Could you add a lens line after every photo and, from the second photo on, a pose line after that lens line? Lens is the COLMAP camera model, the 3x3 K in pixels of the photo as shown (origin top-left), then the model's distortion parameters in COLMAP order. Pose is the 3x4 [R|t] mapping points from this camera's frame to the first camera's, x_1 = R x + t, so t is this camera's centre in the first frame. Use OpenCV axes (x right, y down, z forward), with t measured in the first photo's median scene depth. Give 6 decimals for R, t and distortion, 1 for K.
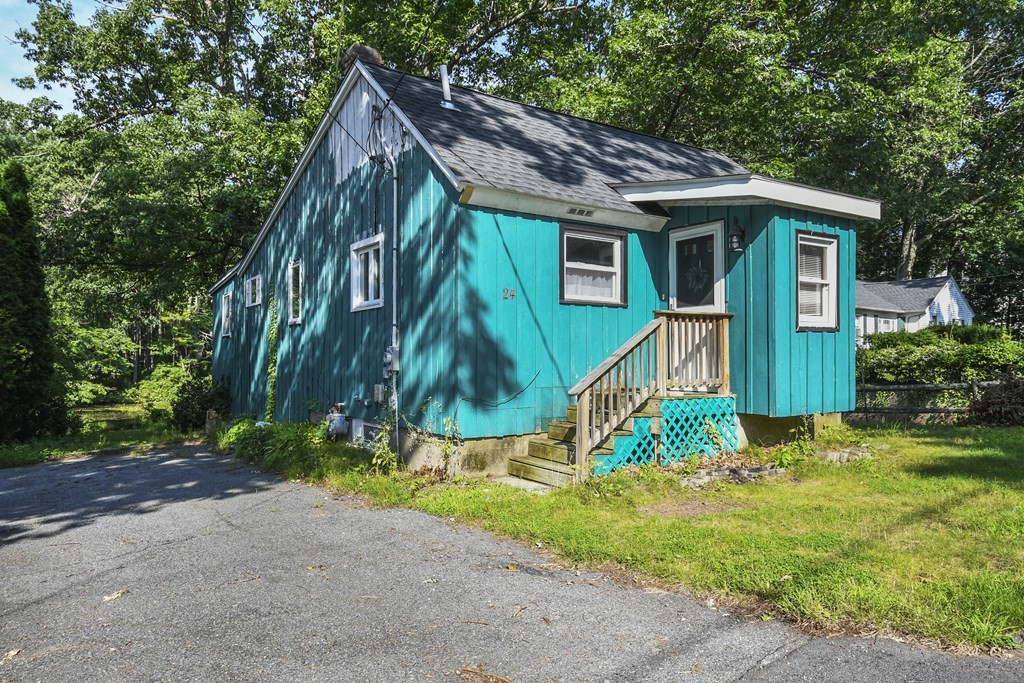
lens RADIAL K [[644.9, 0, 517.0], [0, 644.9, 343.4], [0, 0, 1]] dist [0.006647, -0.000131]
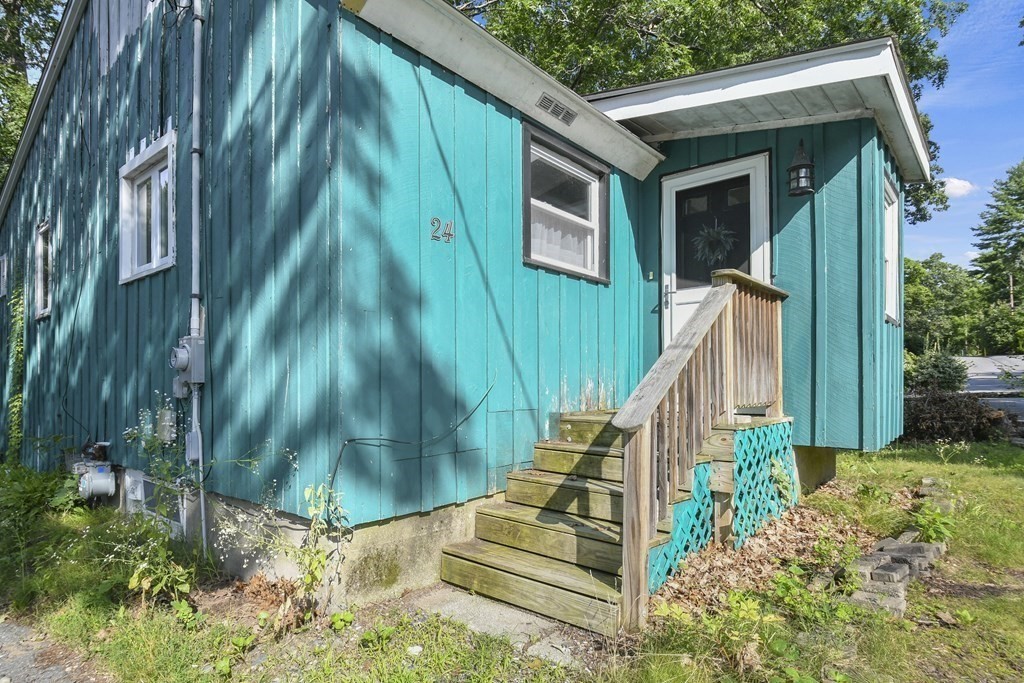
lens RADIAL K [[588.7, 0, 574.2], [0, 588.7, 379.0], [0, 0, 1]] dist [0.000339, -0.002034]
pose [[0.943293, 0.000747, 0.331960, -0.064353], [-0.010424, 0.999571, 0.027370, 0.025077], [-0.331797, -0.029279, 0.942896, 0.487144]]
